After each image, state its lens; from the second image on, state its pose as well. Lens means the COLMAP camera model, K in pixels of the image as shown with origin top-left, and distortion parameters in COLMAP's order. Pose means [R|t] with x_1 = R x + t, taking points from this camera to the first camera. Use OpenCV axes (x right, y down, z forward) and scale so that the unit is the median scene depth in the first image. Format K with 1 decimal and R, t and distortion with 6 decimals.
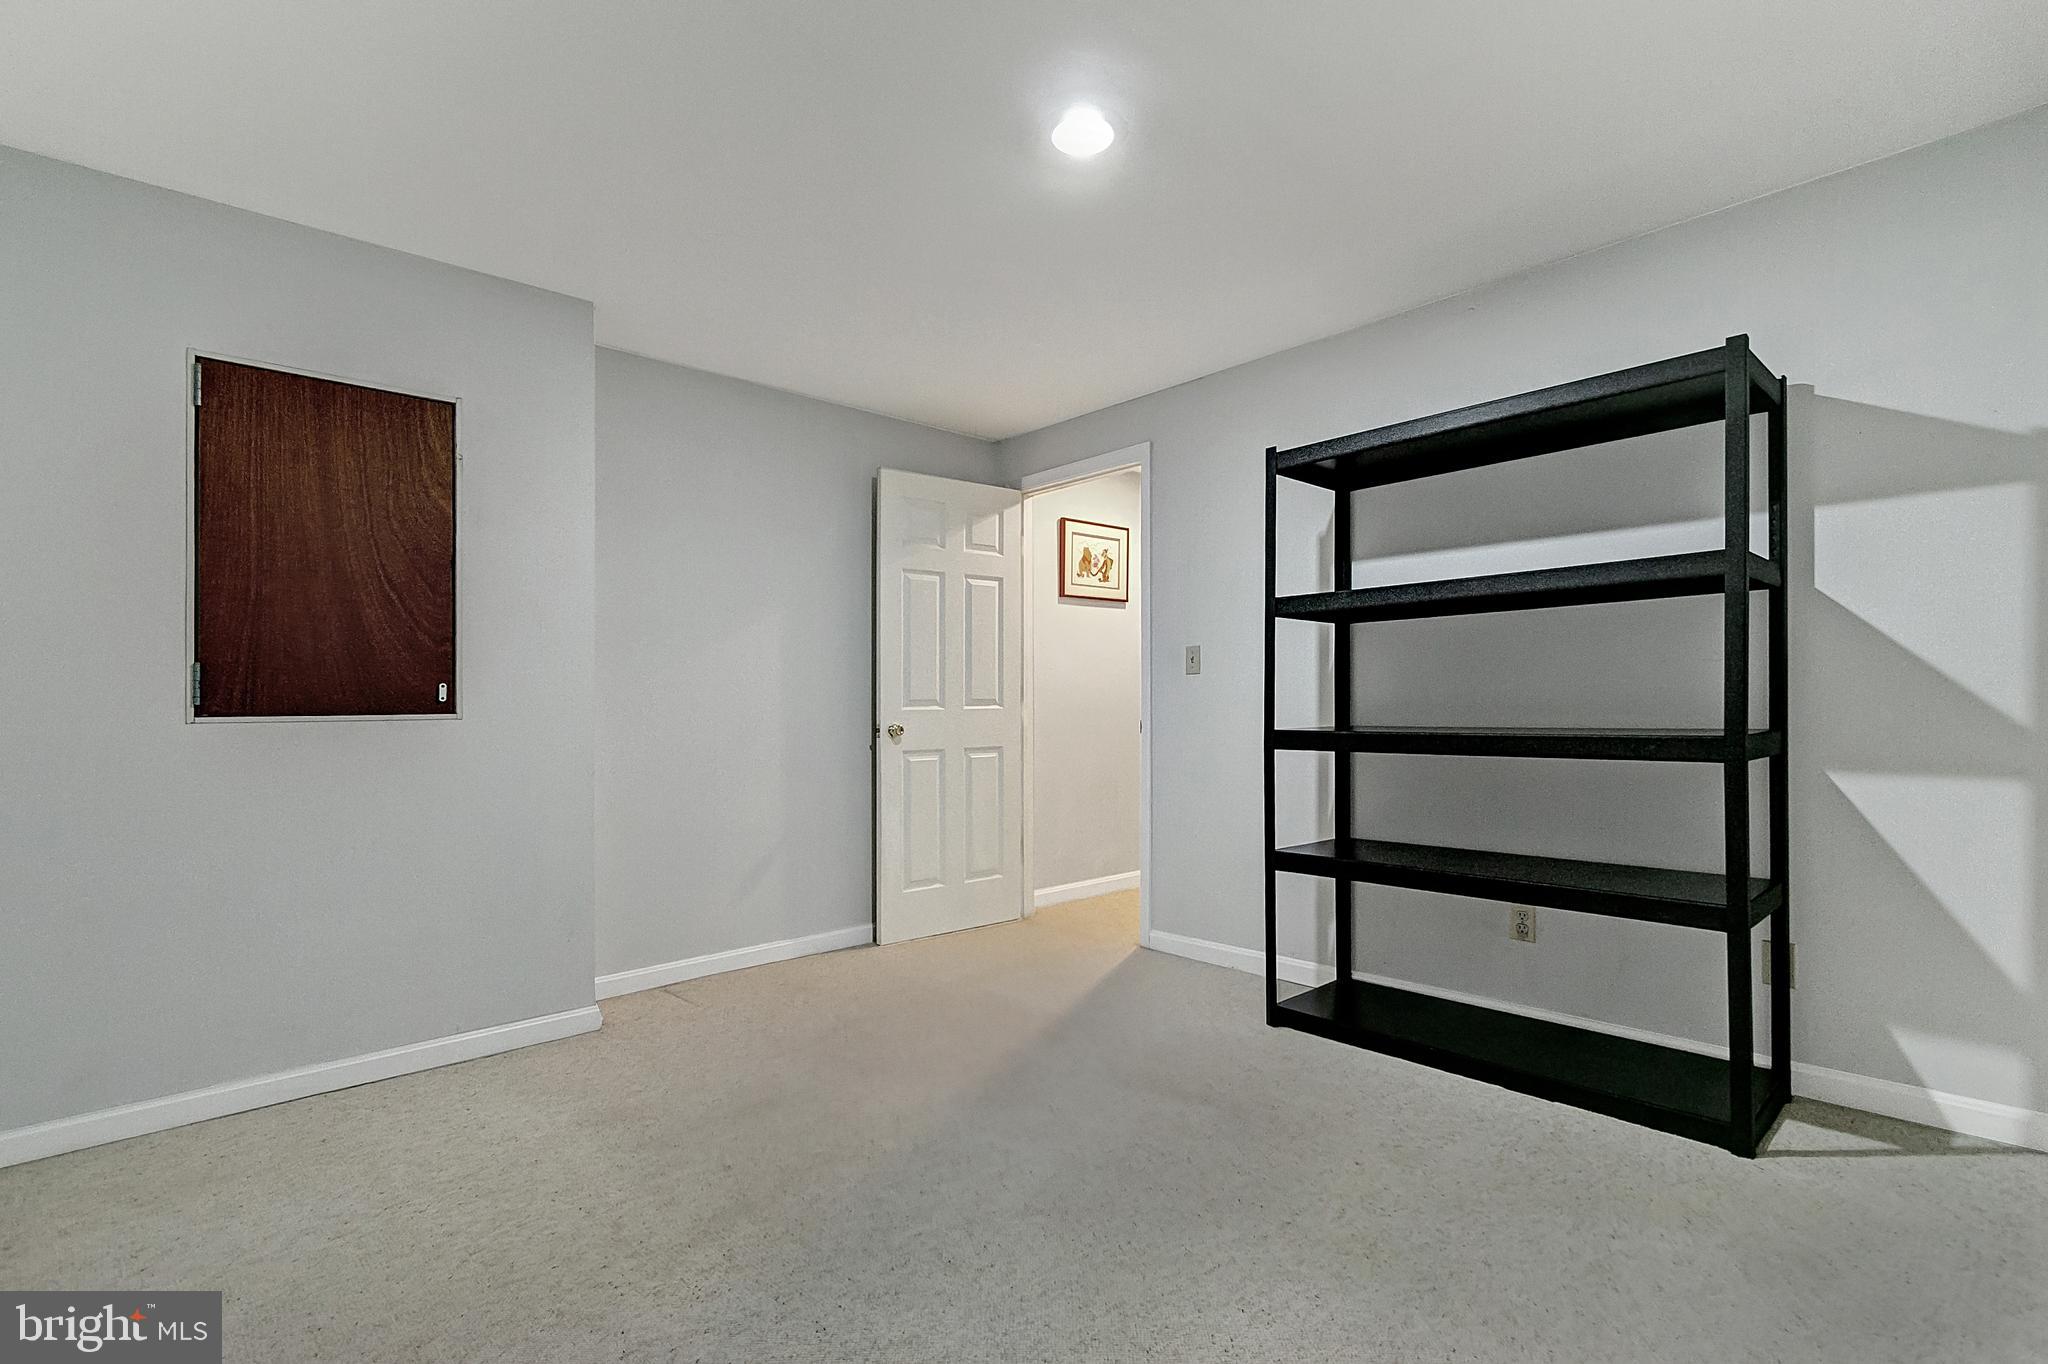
lens RADIAL K [[931.4, 0, 1019.9], [0, 931.4, 704.8], [0, 0, 1]] dist [0.000829, 0.000115]
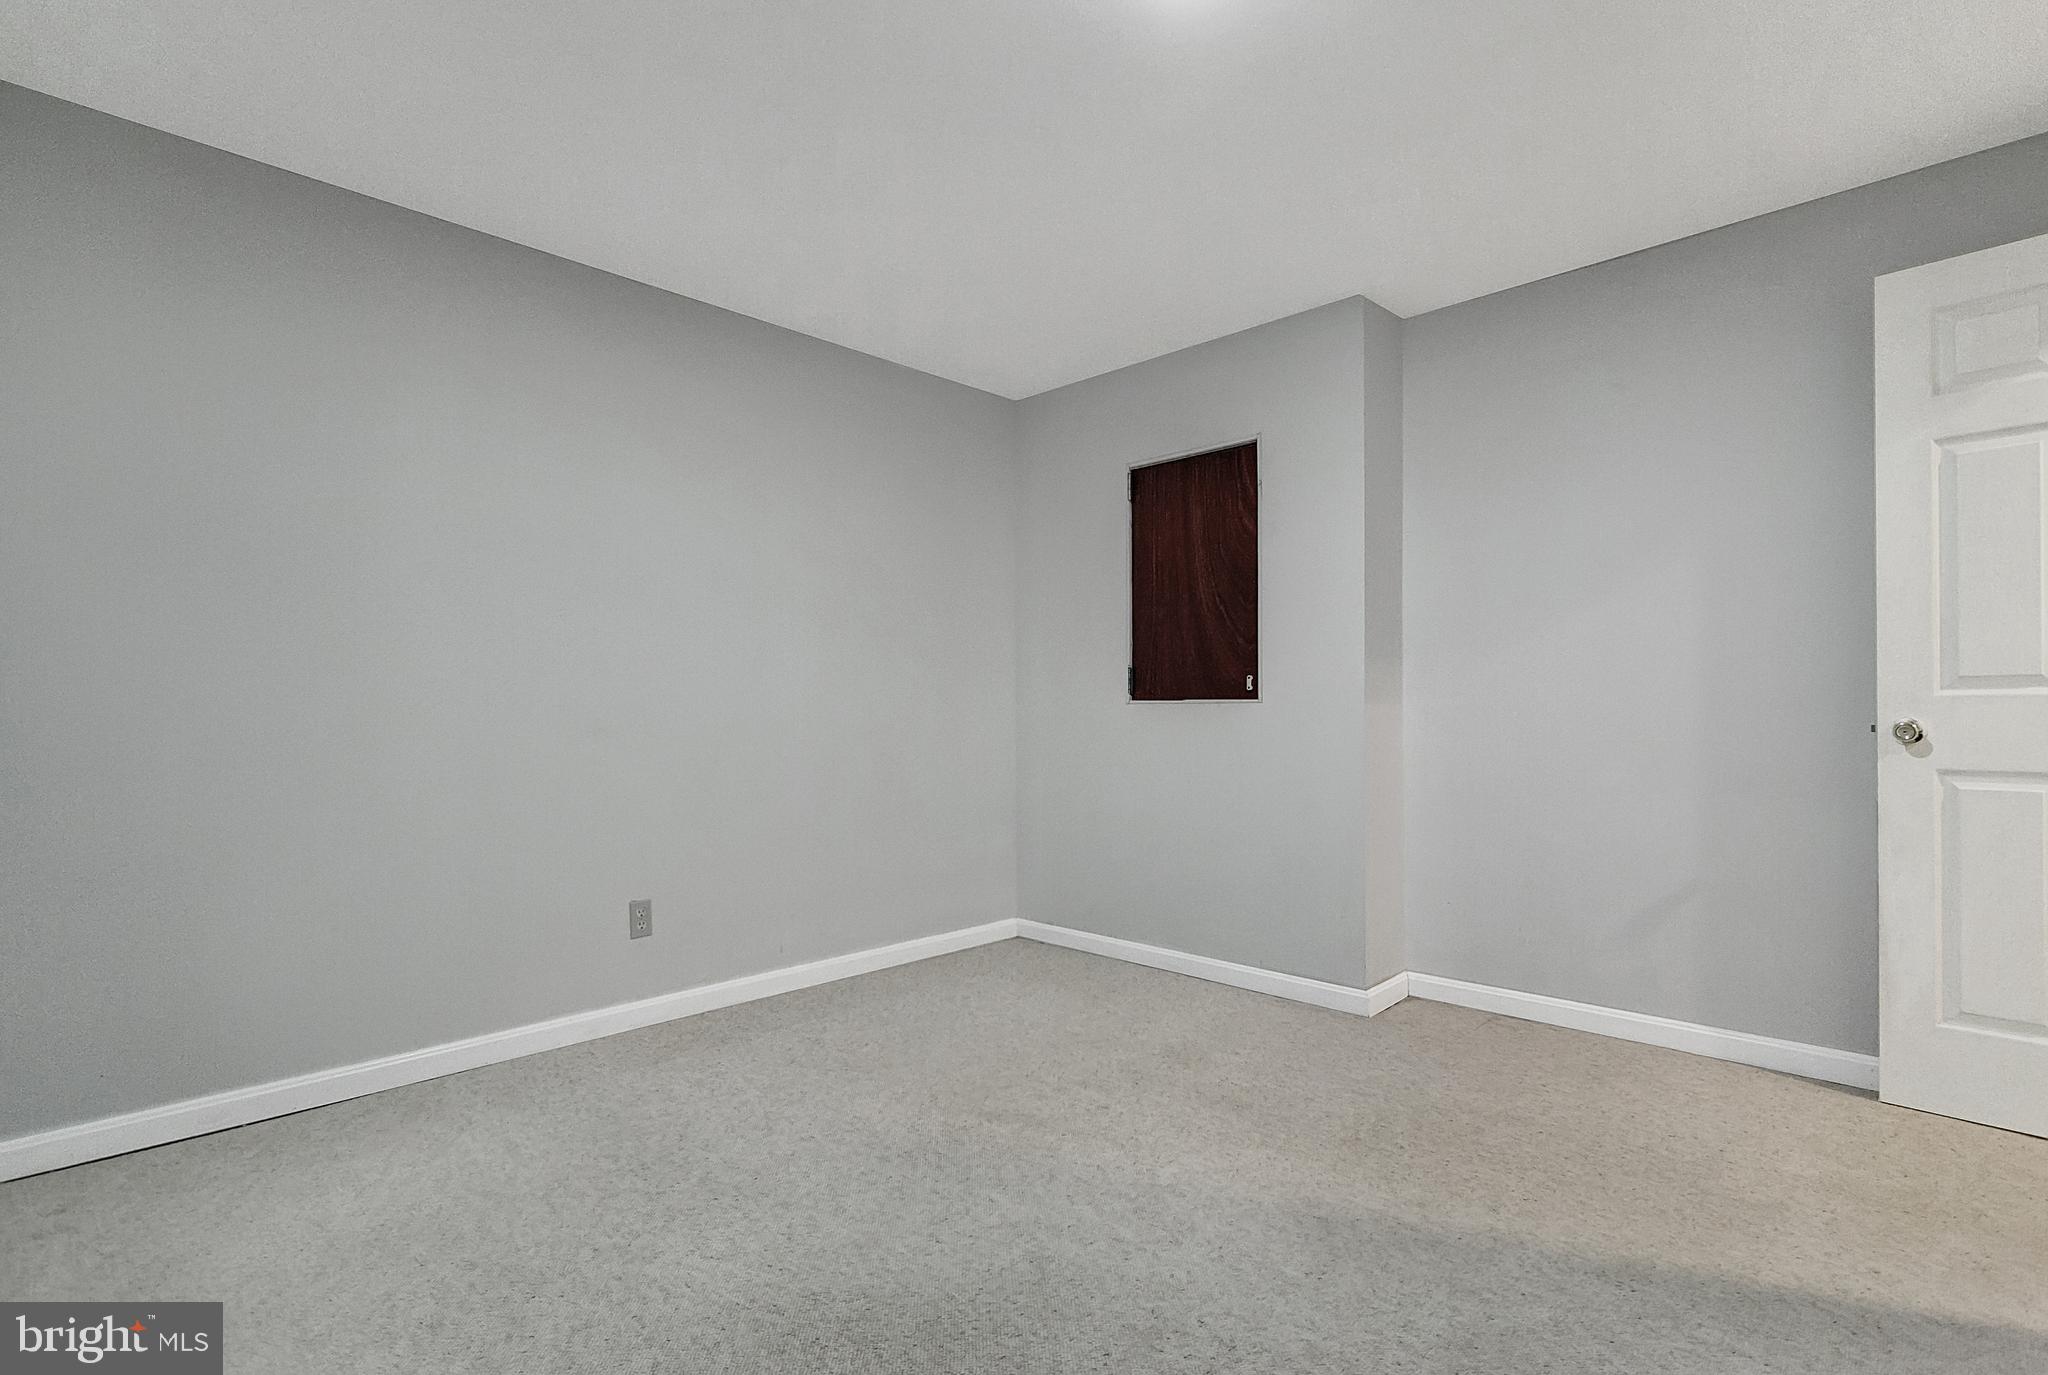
lens RADIAL K [[982.8, 0, 1021.3], [0, 982.8, 691.9], [0, 0, 1]] dist [0.000593, -0.000015]
pose [[0.046017, -0.006169, -0.998922, 0.645041], [0.006278, 0.999963, -0.005887, 0.004785], [0.998921, -0.006000, 0.046054, 0.640267]]
